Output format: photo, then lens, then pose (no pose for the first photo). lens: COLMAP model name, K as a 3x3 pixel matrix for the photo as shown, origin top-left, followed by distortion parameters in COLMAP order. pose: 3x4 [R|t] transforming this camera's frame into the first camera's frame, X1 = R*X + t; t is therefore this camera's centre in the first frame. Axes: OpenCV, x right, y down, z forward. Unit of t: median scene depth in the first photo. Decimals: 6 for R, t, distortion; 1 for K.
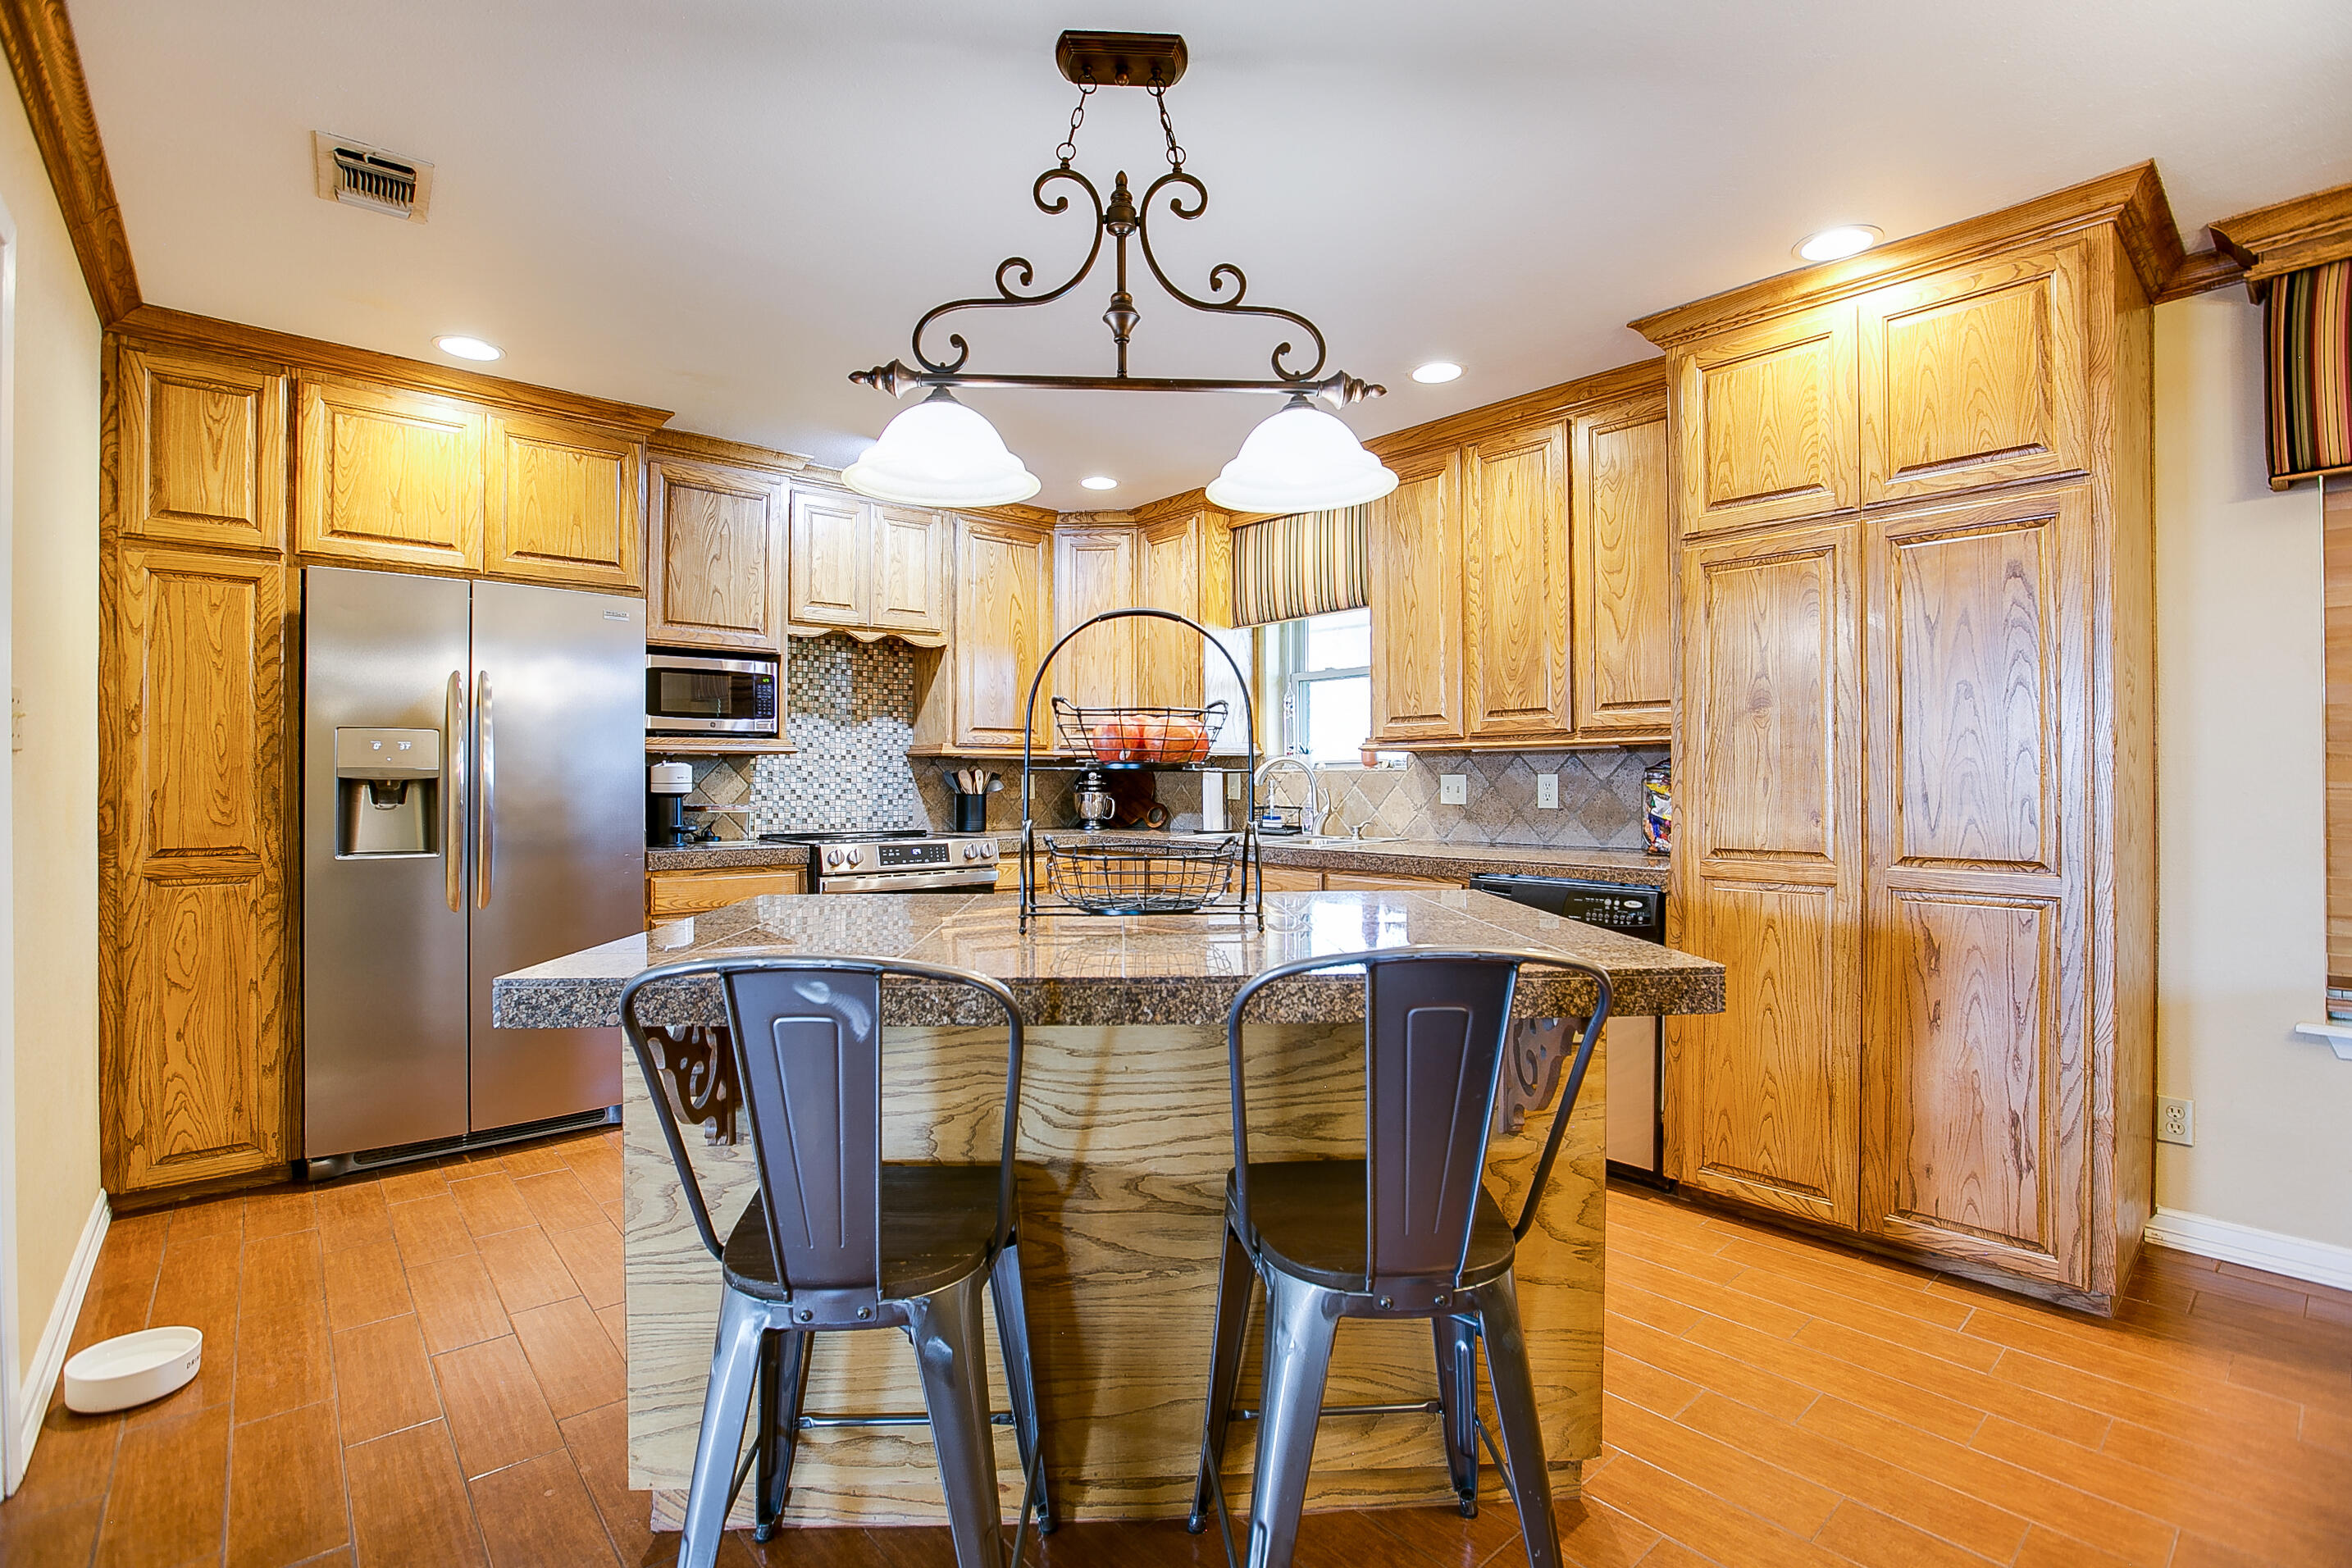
lens RADIAL K [[1075.3, 0, 1173.4], [0, 1075.3, 779.6], [0, 0, 1]] dist [-0.048851, 0.016982]
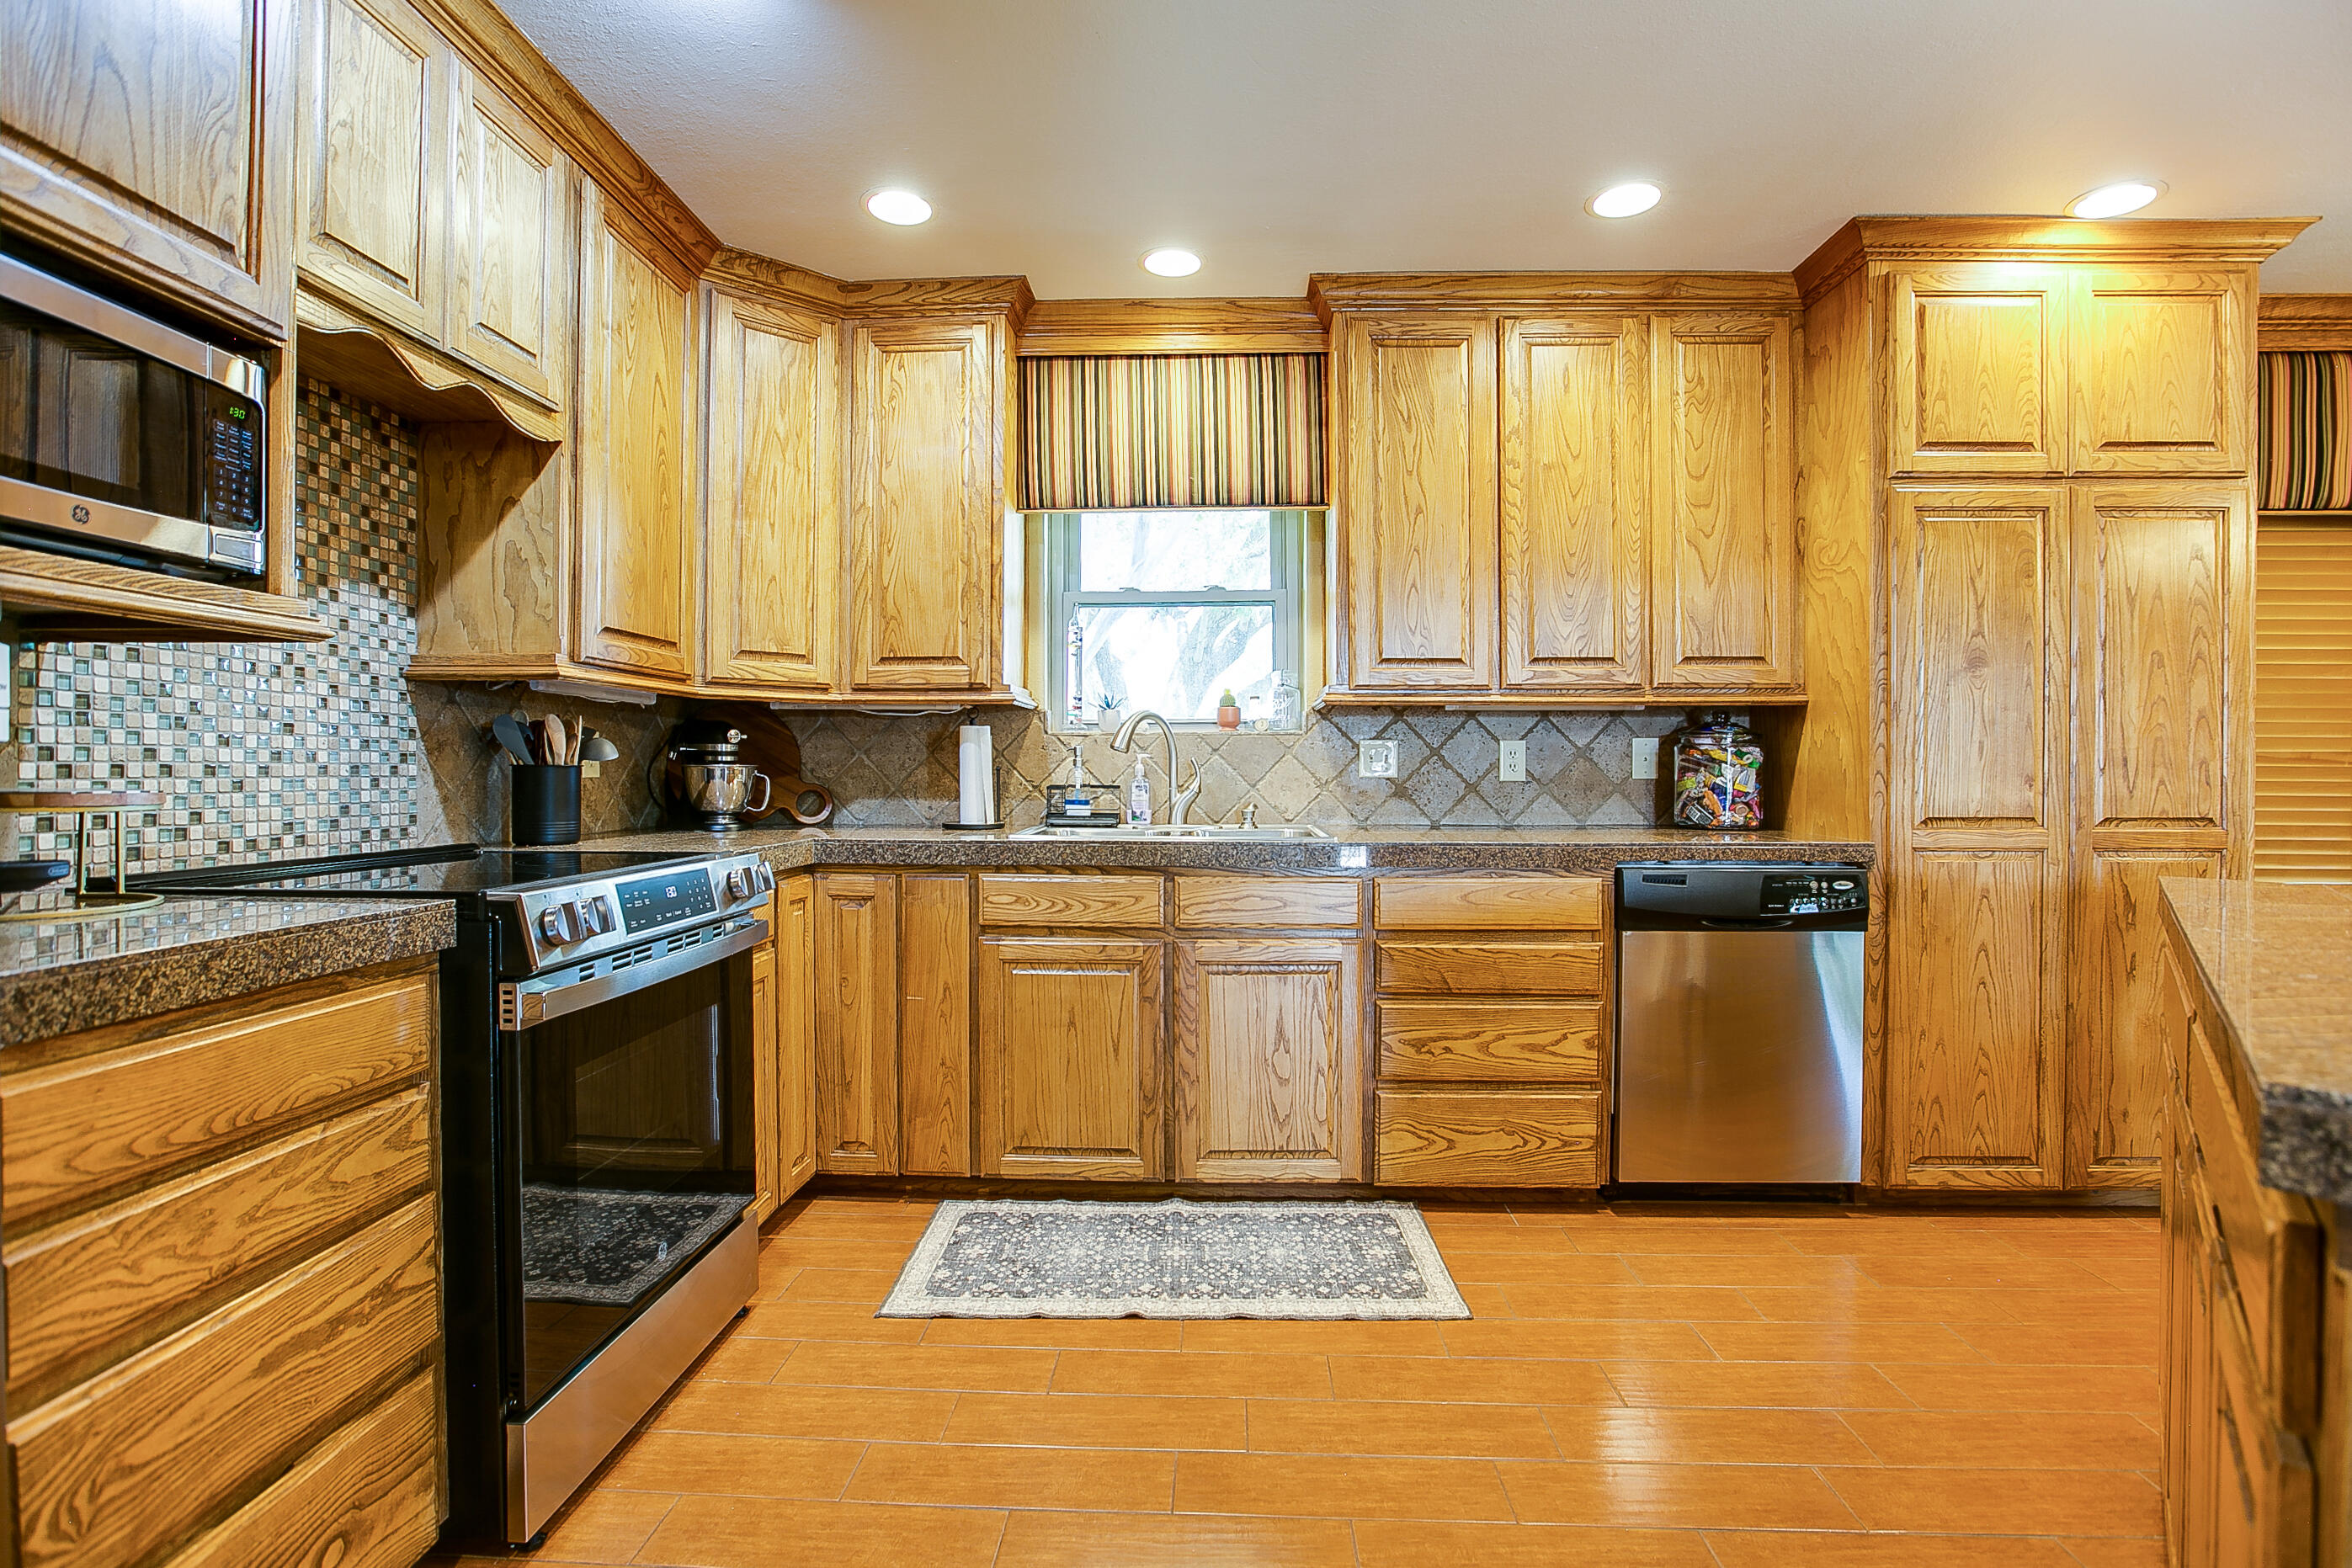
lens RADIAL K [[1109.5, 0, 1174.3], [0, 1109.5, 778.8], [0, 0, 1]] dist [-0.046564, 0.016791]
pose [[0.691848, -0.004017, 0.722032, -0.617720], [-0.003488, 0.999954, 0.008905, 0.024590], [-0.722035, -0.008679, 0.691802, 0.806691]]
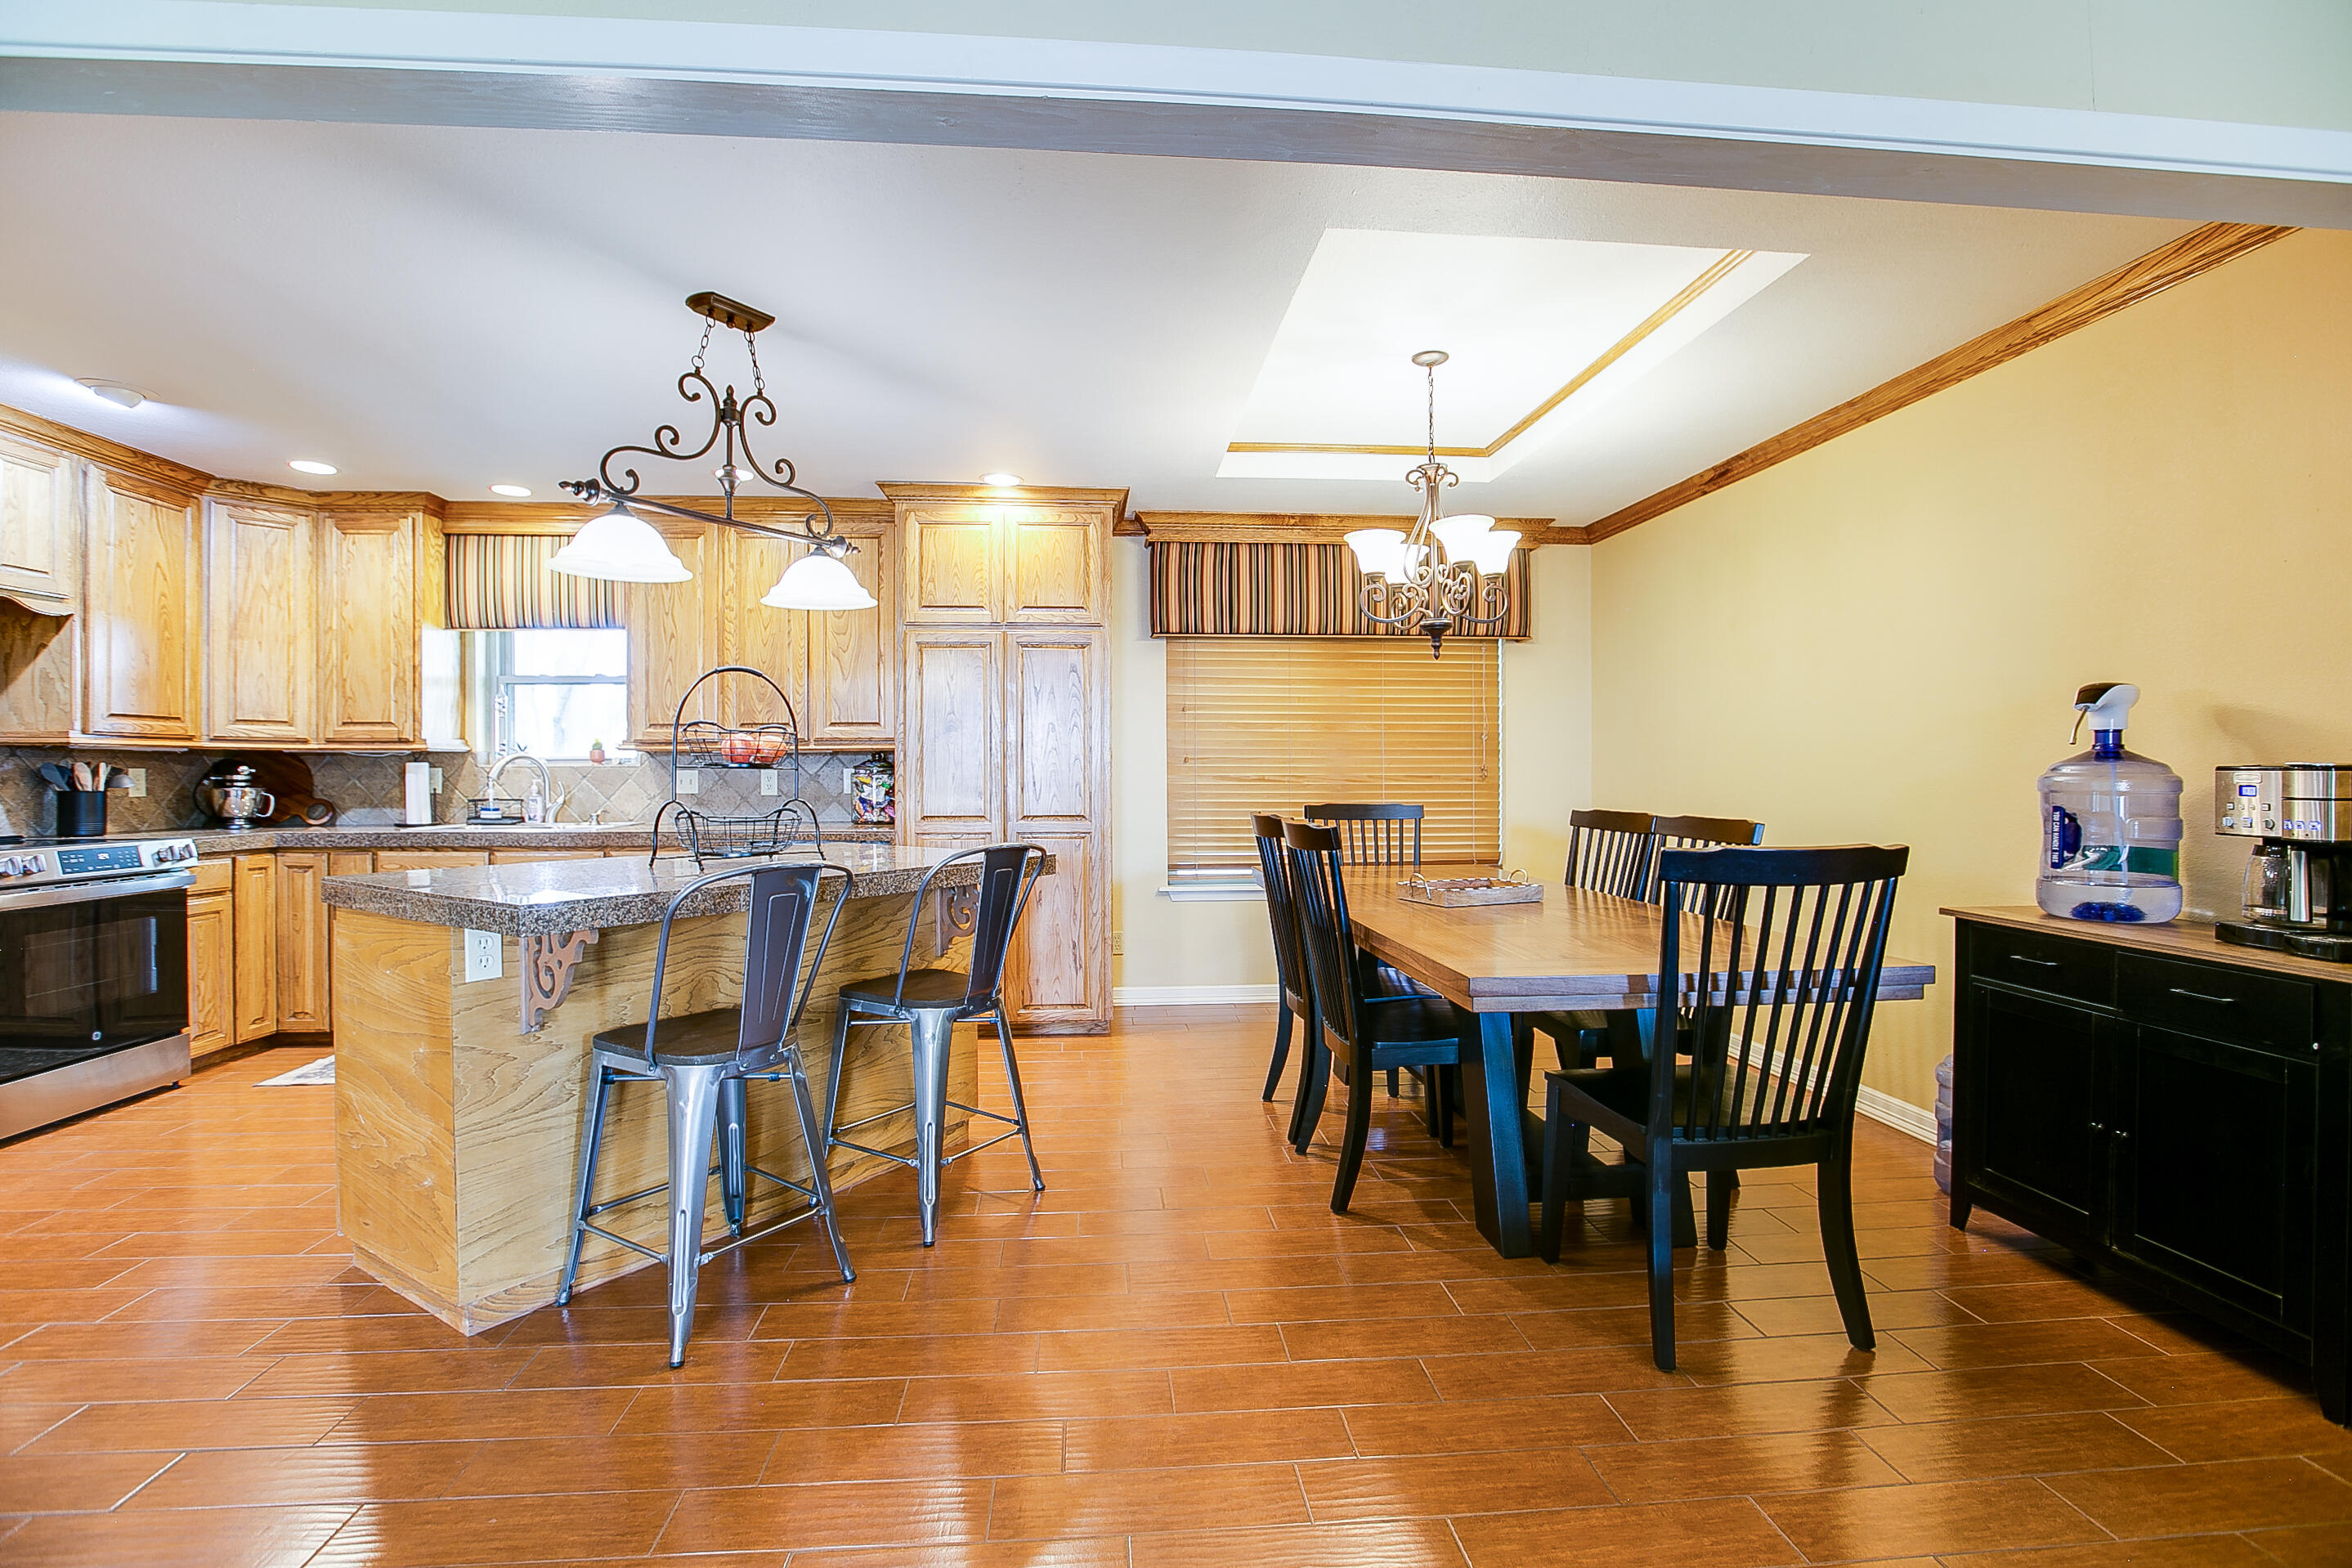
lens RADIAL K [[1074.4, 0, 1157.8], [0, 1074.4, 779.2], [0, 0, 1]] dist [-0.040836, 0.016266]
pose [[0.603533, -0.003254, 0.797331, -0.591385], [0.000000, 0.999992, 0.004081, 0.001142], [-0.797338, -0.002463, 0.603528, -0.290691]]
